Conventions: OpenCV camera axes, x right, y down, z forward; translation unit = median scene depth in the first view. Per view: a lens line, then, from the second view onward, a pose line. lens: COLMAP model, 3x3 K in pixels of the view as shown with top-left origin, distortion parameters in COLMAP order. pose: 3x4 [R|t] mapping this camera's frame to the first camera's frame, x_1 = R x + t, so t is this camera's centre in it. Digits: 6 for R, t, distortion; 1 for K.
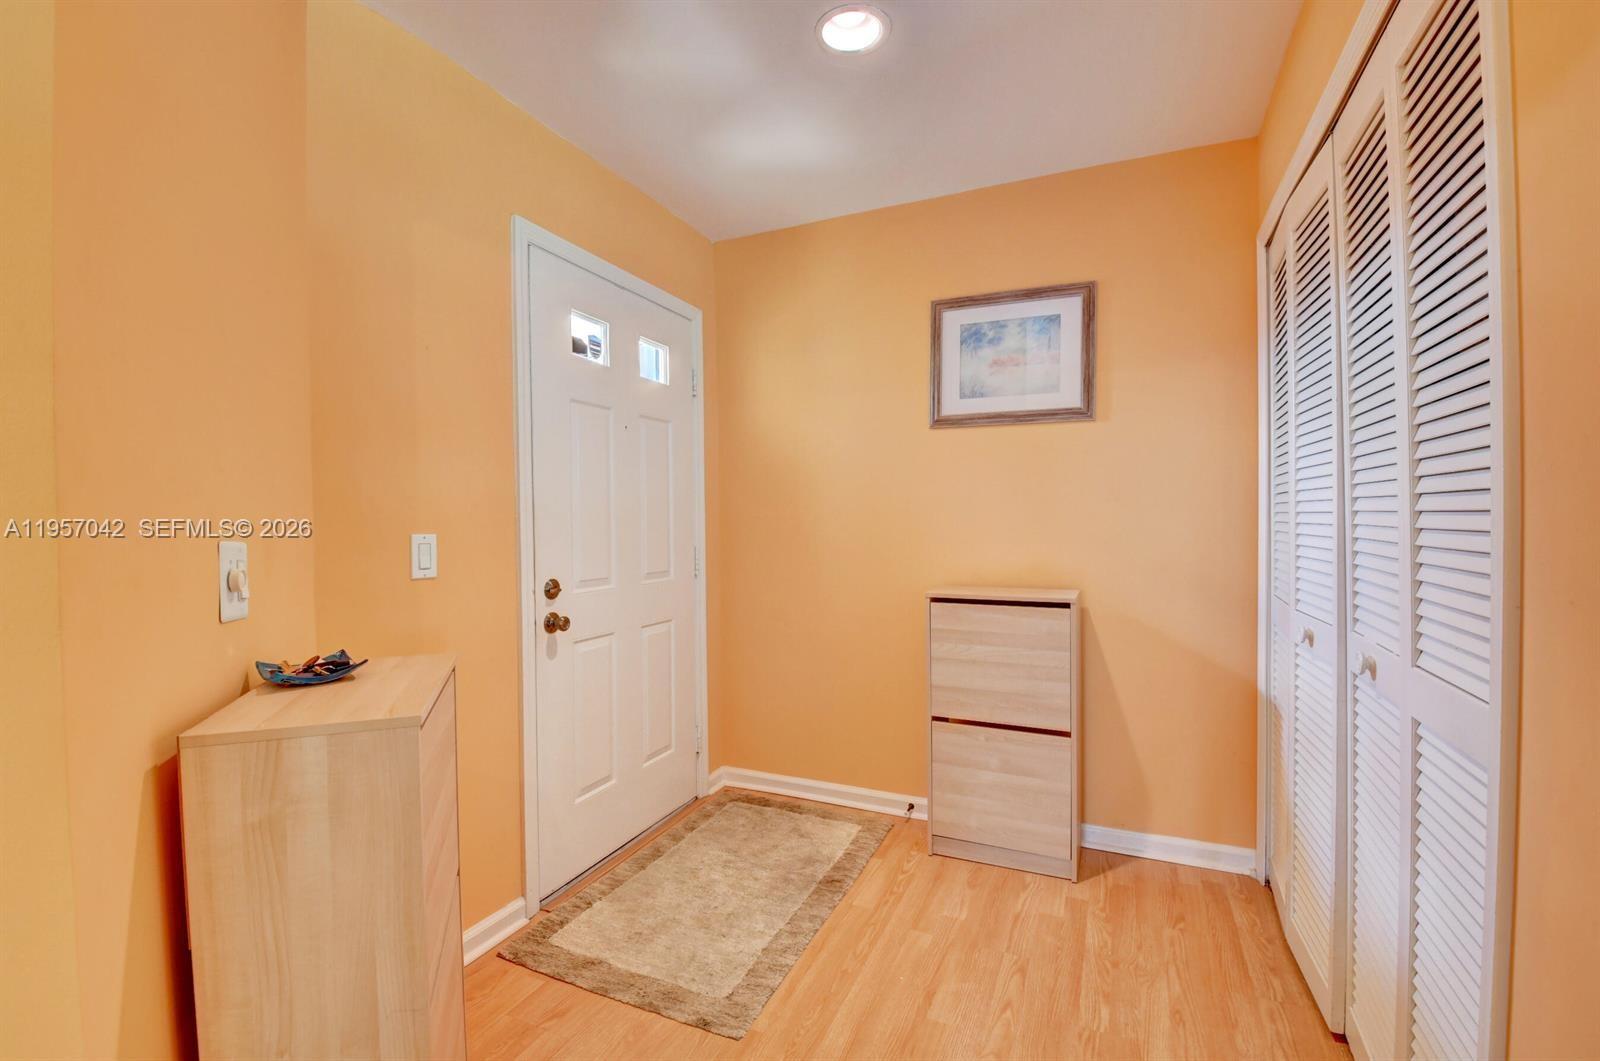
lens RADIAL K [[717.0, 0, 800.0], [0, 717.0, 530.5], [0, 0, 1]] dist [-0.052253, -0.000094]
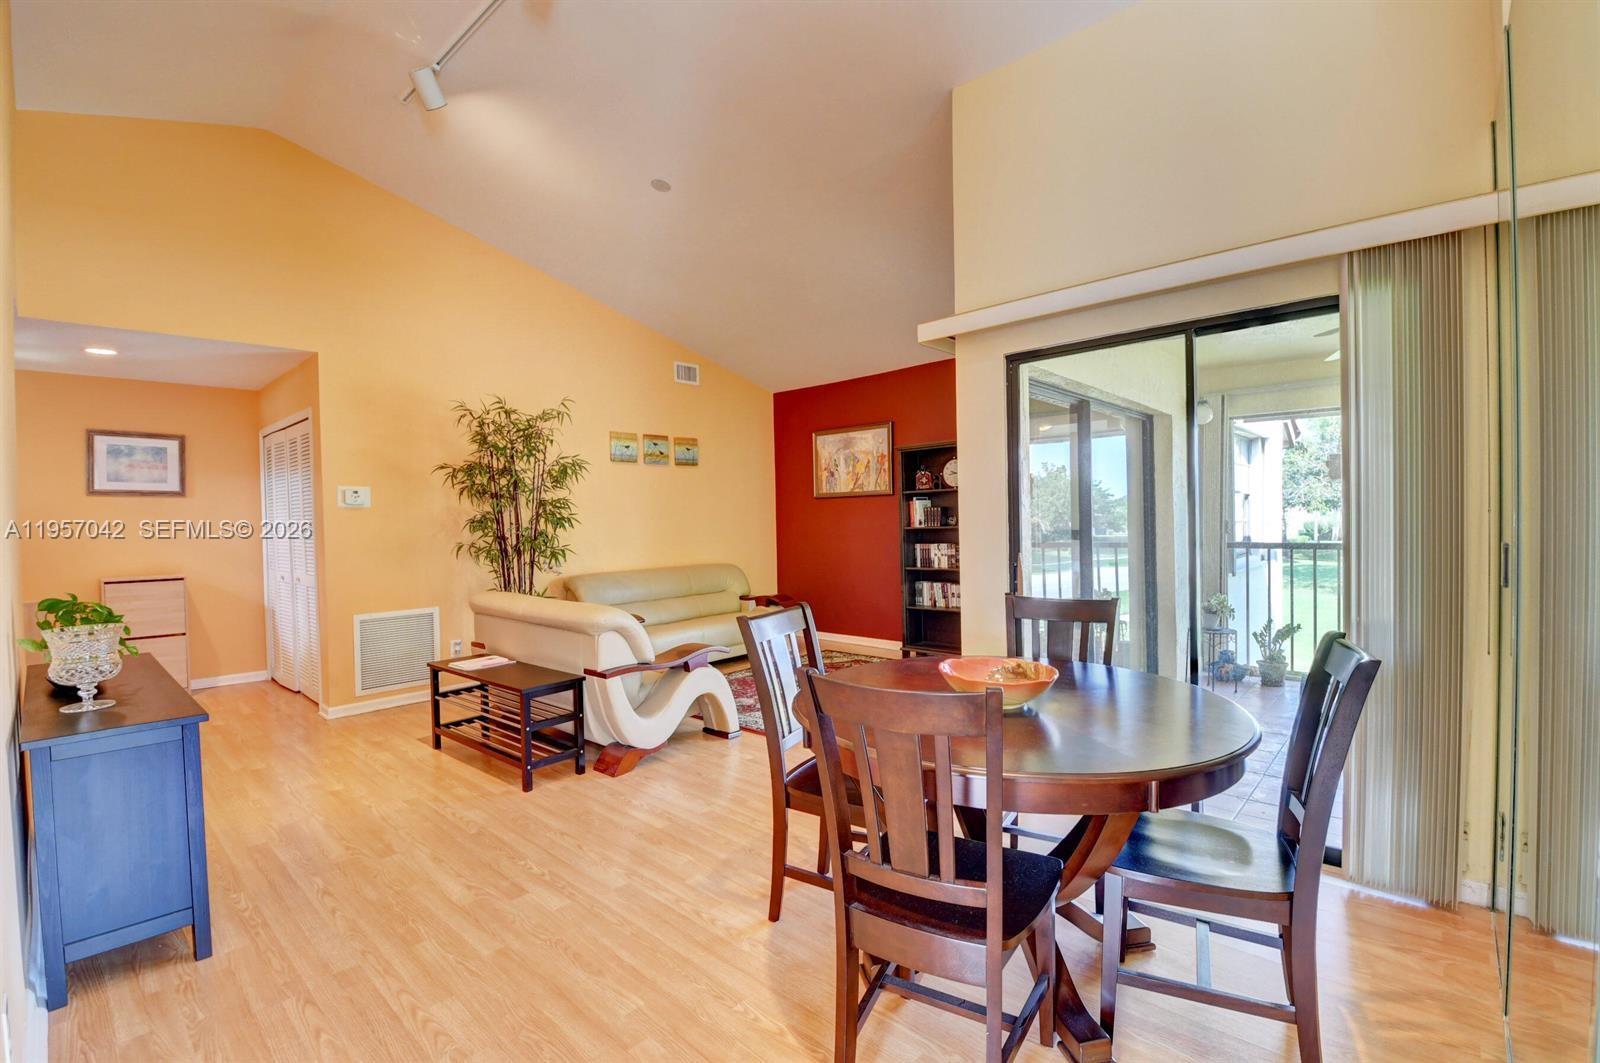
lens RADIAL K [[717.0, 0, 800.0], [0, 717.0, 531.5], [0, 0, 1]] dist [-0.052253, -0.000094]
pose [[0.300550, -0.015344, 0.953643, -1.021741], [0.036309, 0.999330, 0.004636, 0.012816], [-0.953075, 0.033232, 0.300906, -1.427165]]
